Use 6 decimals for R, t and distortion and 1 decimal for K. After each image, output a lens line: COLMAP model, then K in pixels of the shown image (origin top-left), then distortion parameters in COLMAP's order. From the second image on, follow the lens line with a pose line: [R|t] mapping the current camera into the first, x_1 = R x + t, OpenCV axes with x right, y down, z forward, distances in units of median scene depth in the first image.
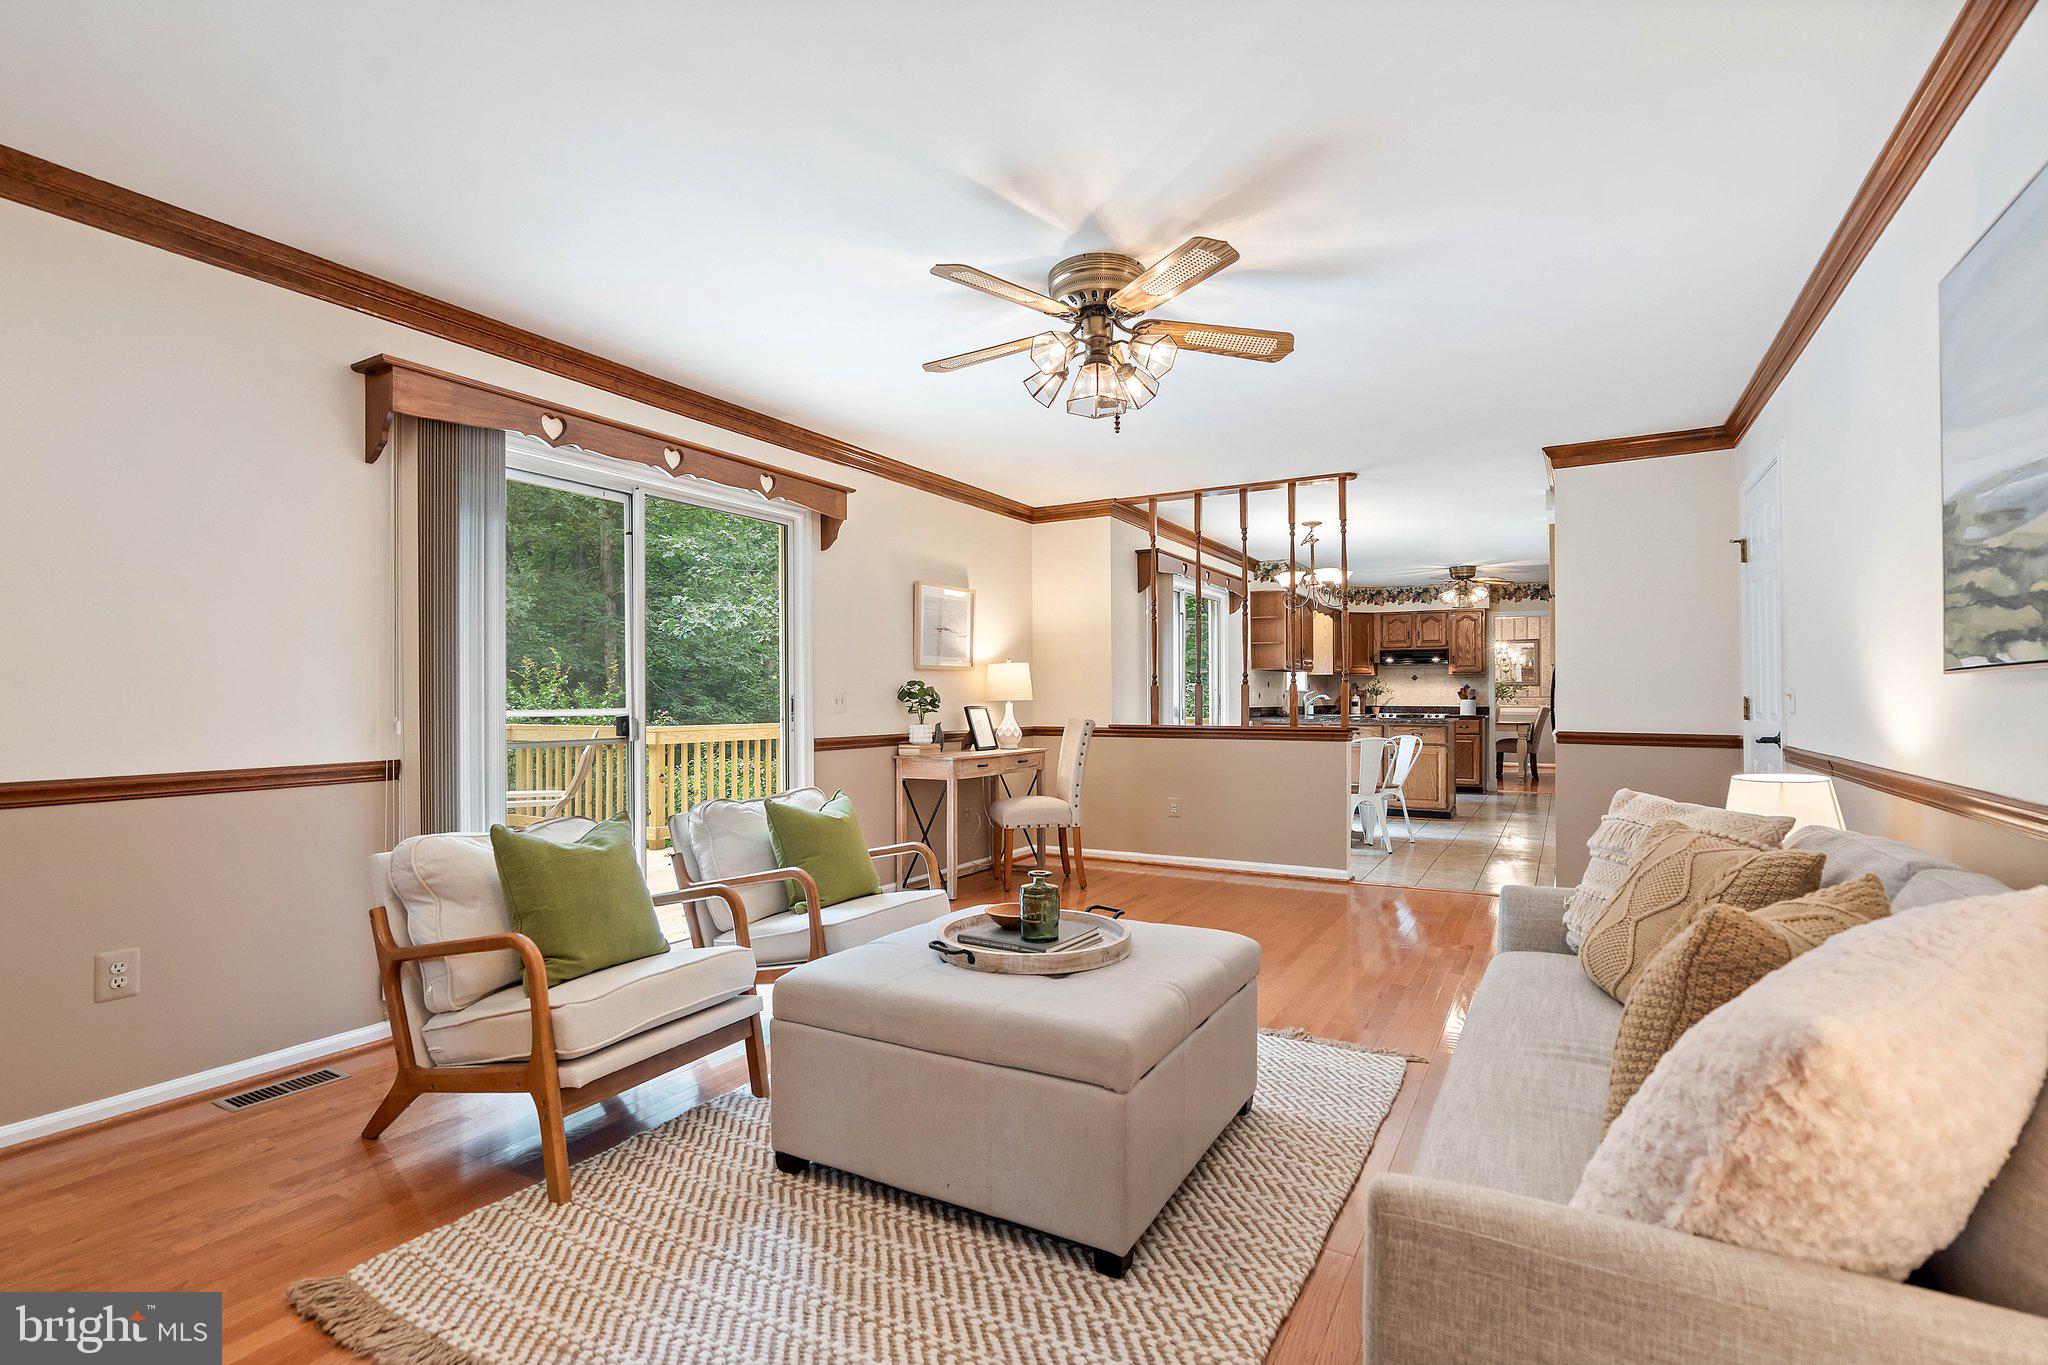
lens RADIAL K [[946.2, 0, 1016.6], [0, 946.2, 691.0], [0, 0, 1]] dist [-0.000784, -0.000101]
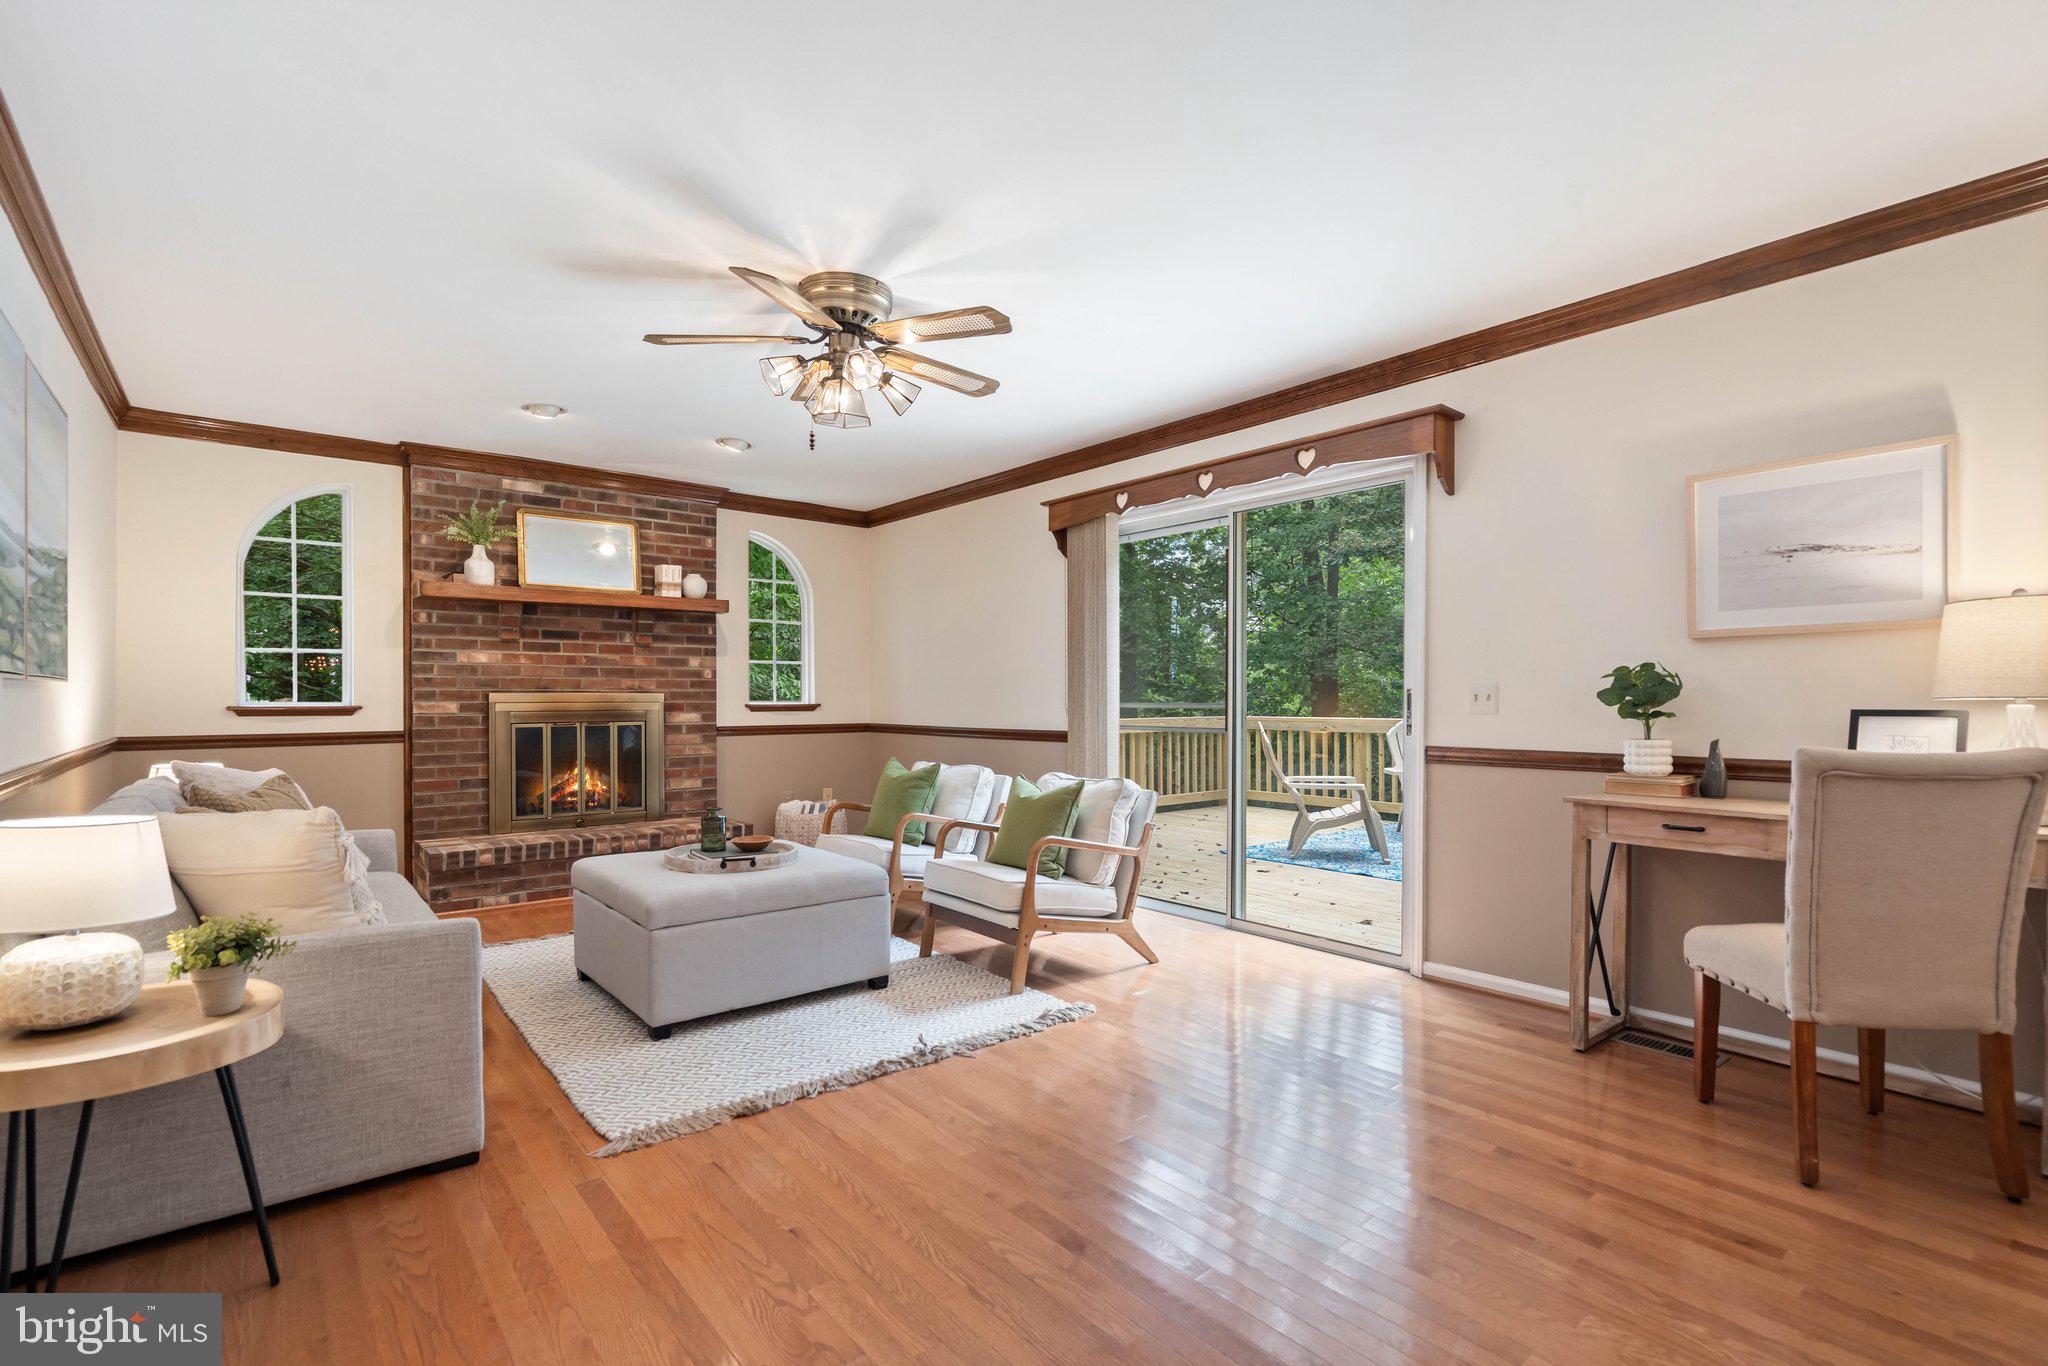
lens RADIAL K [[946.2, 0, 1016.6], [0, 946.2, 691.5], [0, 0, 1]] dist [-0.000784, -0.000101]
pose [[-0.355473, -0.004258, -0.934677, 0.626837], [0.004252, 0.999972, -0.006172, 0.009329], [0.934677, -0.006168, -0.355445, 0.969490]]
